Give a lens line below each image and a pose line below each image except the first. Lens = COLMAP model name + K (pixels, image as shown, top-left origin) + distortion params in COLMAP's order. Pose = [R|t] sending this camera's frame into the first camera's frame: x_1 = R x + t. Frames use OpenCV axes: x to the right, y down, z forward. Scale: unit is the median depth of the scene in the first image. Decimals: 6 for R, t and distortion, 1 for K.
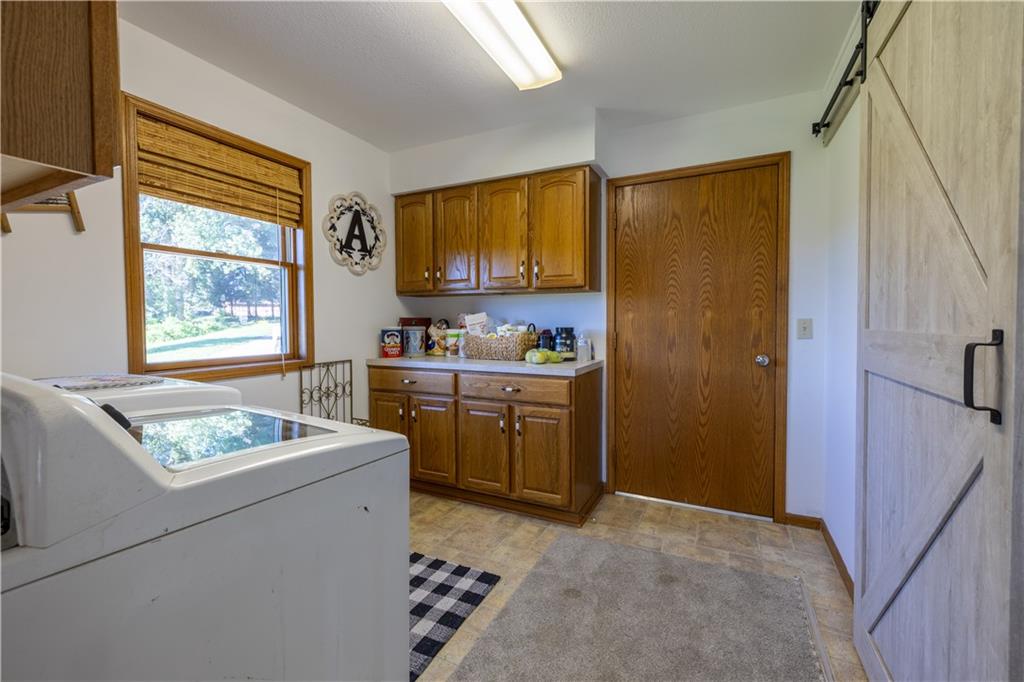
lens RADIAL K [[433.7, 0, 509.3], [0, 433.7, 334.1], [0, 0, 1]] dist [0.001972, 0.000056]
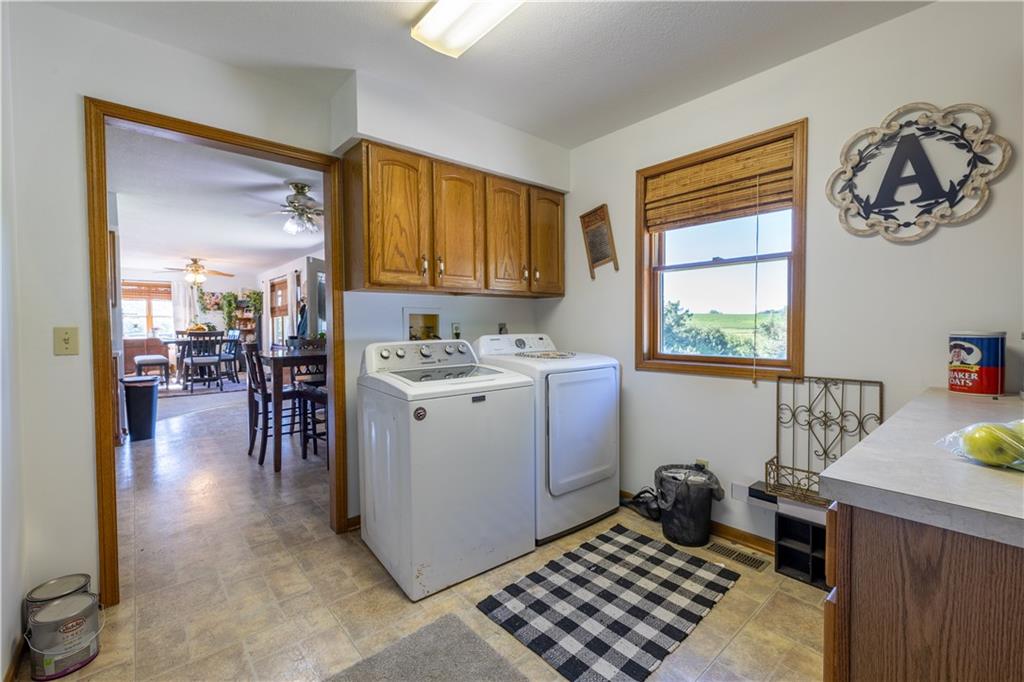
lens RADIAL K [[433.7, 0, 509.7], [0, 433.7, 339.7], [0, 0, 1]] dist [0.001972, 0.000056]
pose [[-0.384051, 0.030377, -0.922812, 0.441547], [-0.024385, 0.998776, 0.043026, -0.017427], [0.922990, 0.039027, -0.382840, 0.767471]]
